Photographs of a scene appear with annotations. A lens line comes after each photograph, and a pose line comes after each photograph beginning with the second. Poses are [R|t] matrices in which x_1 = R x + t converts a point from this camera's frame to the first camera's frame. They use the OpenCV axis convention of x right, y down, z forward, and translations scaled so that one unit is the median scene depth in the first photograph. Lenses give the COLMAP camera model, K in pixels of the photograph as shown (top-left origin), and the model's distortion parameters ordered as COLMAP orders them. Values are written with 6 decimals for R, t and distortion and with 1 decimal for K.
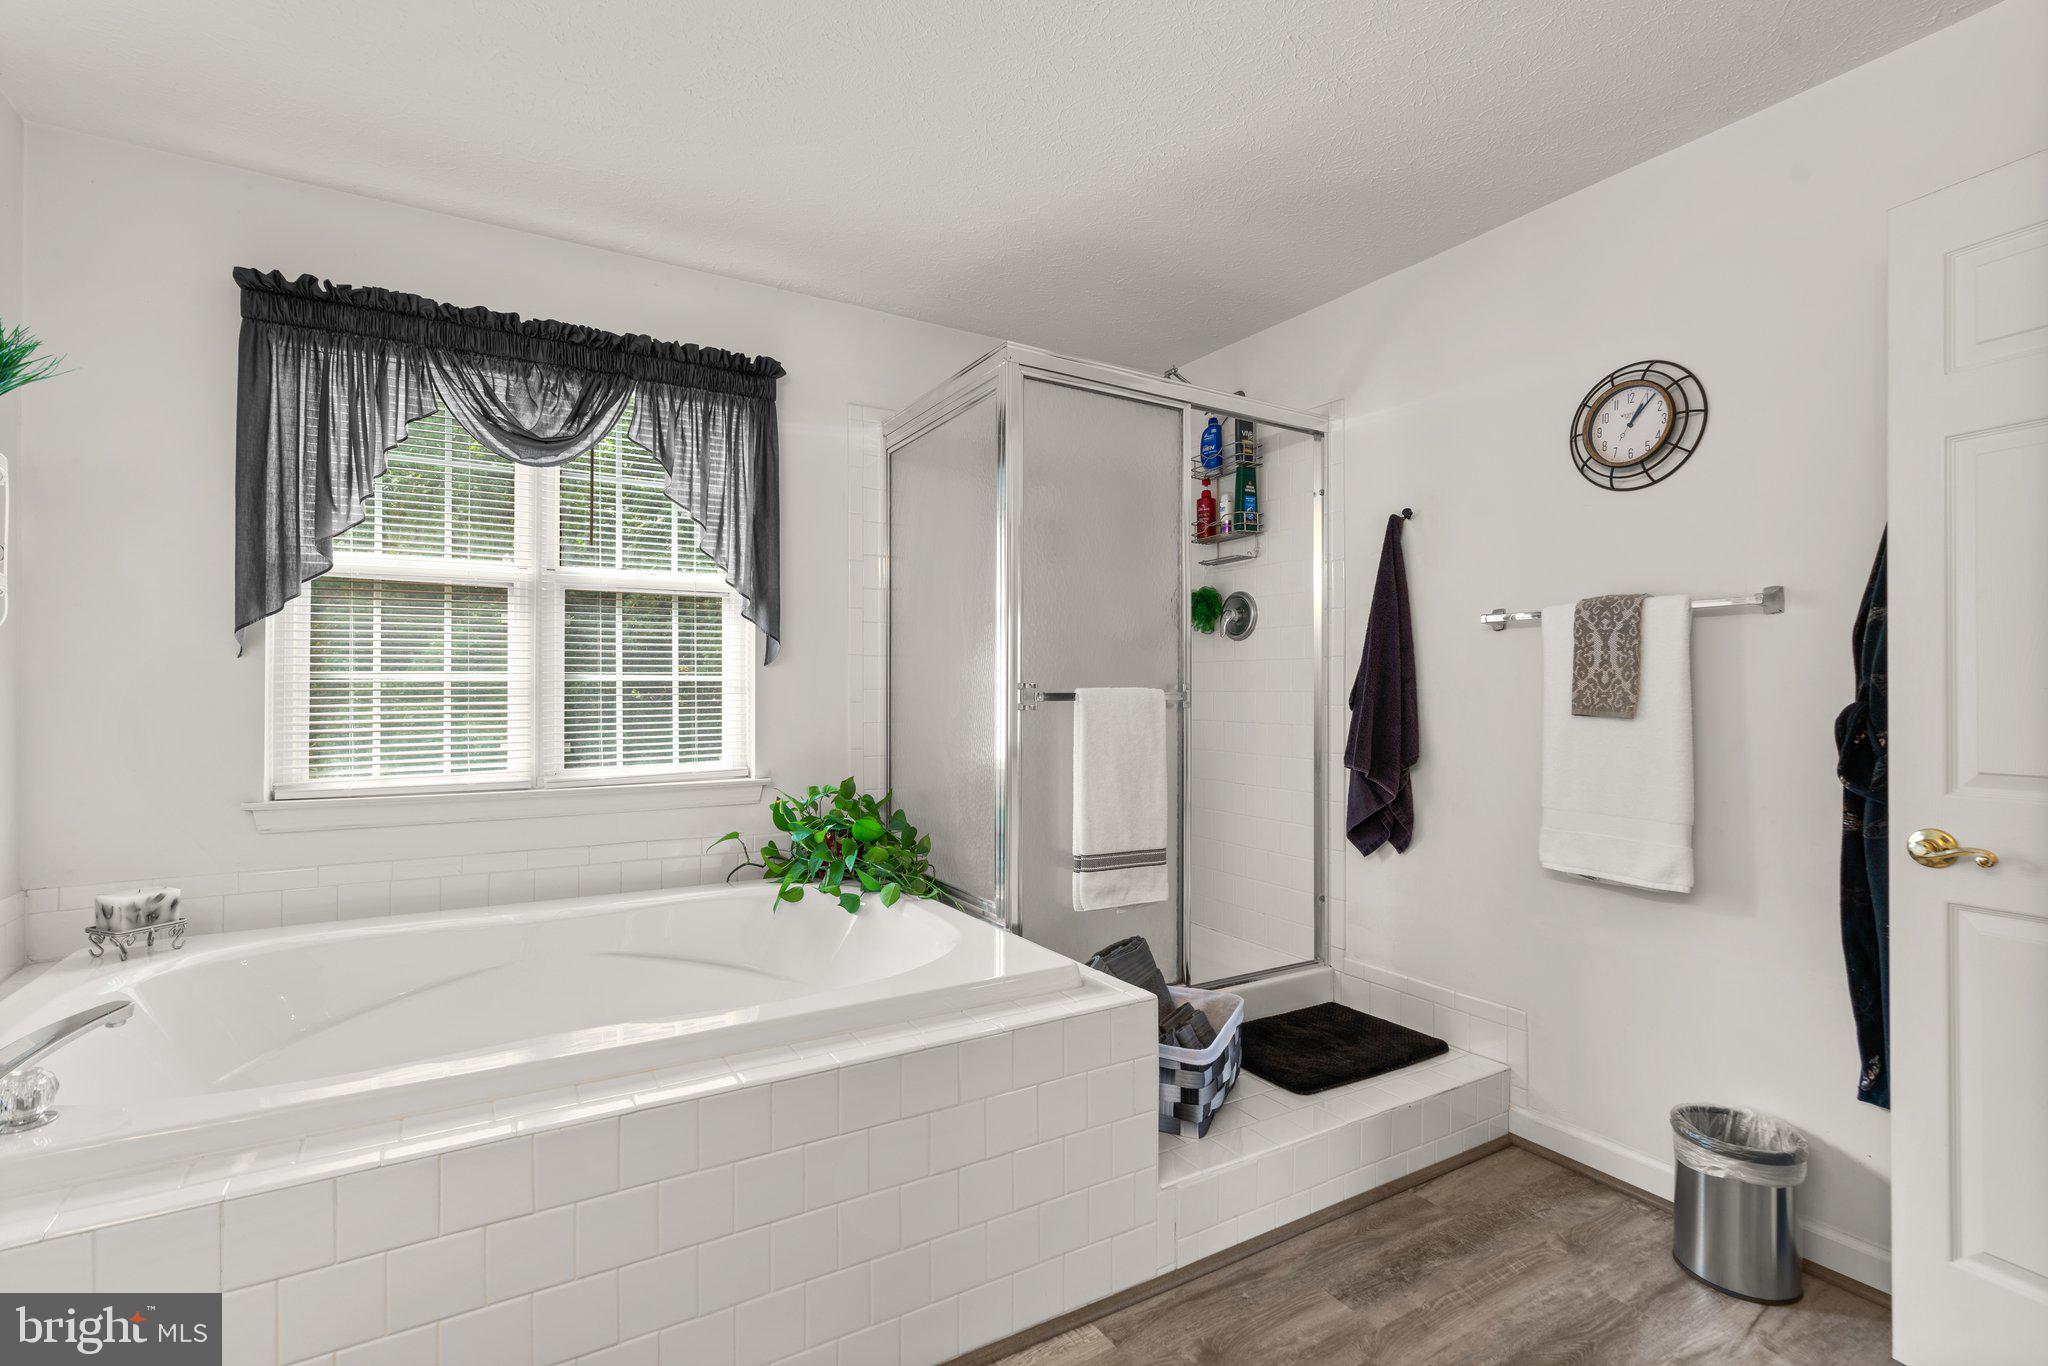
lens RADIAL K [[954.9, 0, 922.7], [0, 954.9, 683.1], [0, 0, 1]] dist [0.000672, 0.000199]
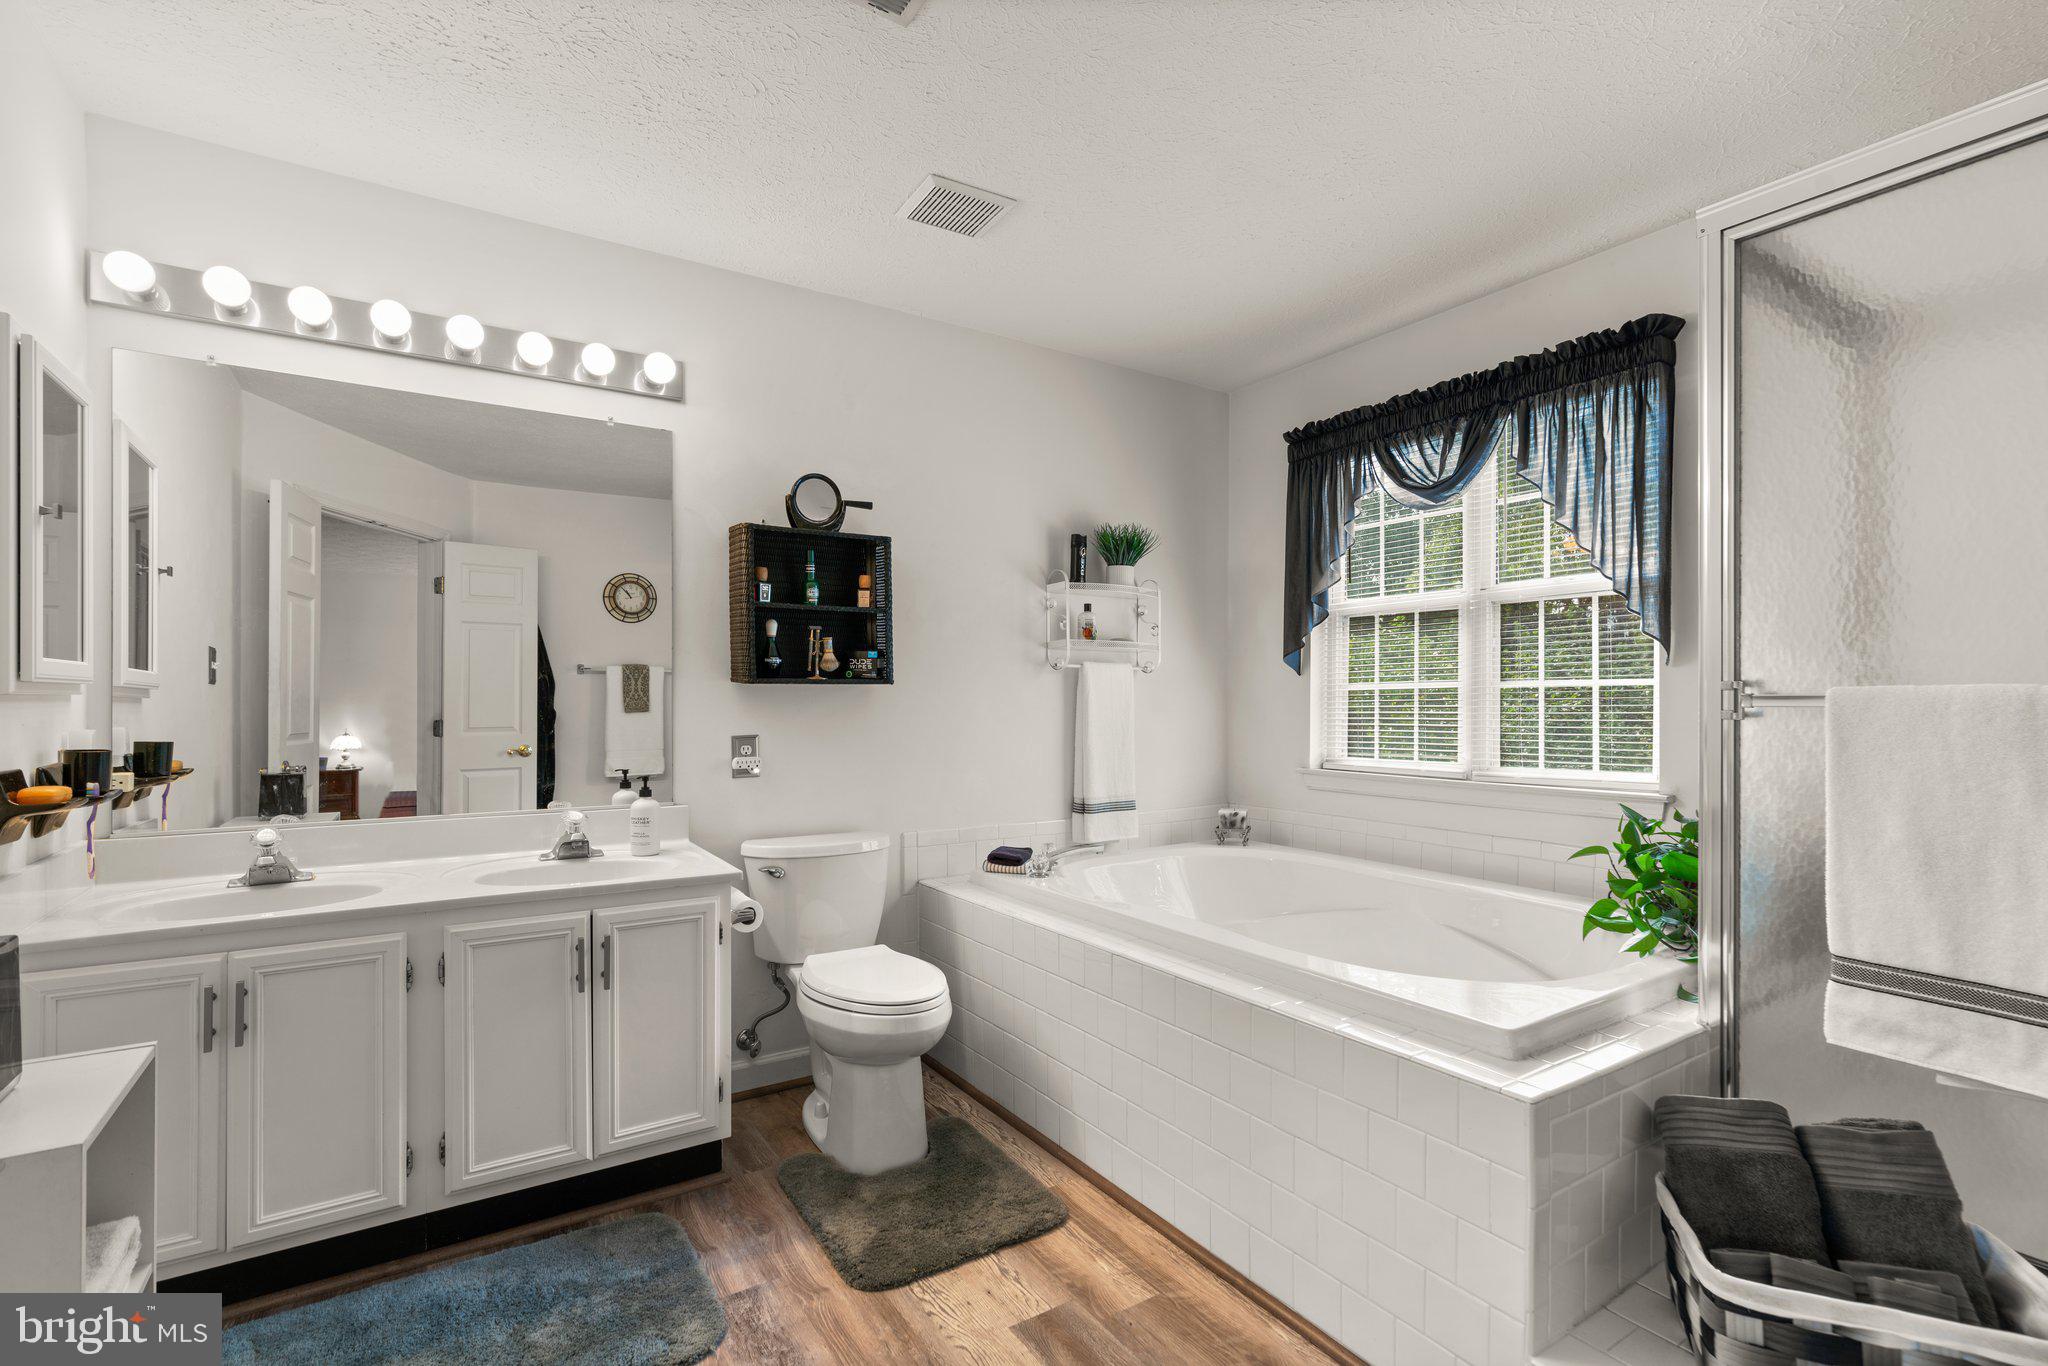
lens RADIAL K [[917.5, 0, 1024.0], [0, 917.5, 683.0], [0, 0, 1]] dist [-0.000323, 0.000456]
pose [[0.071663, -0.014876, -0.997318, 0.711843], [0.012449, 0.999824, -0.014019, 0.001333], [0.997351, -0.011411, 0.071836, 0.405914]]
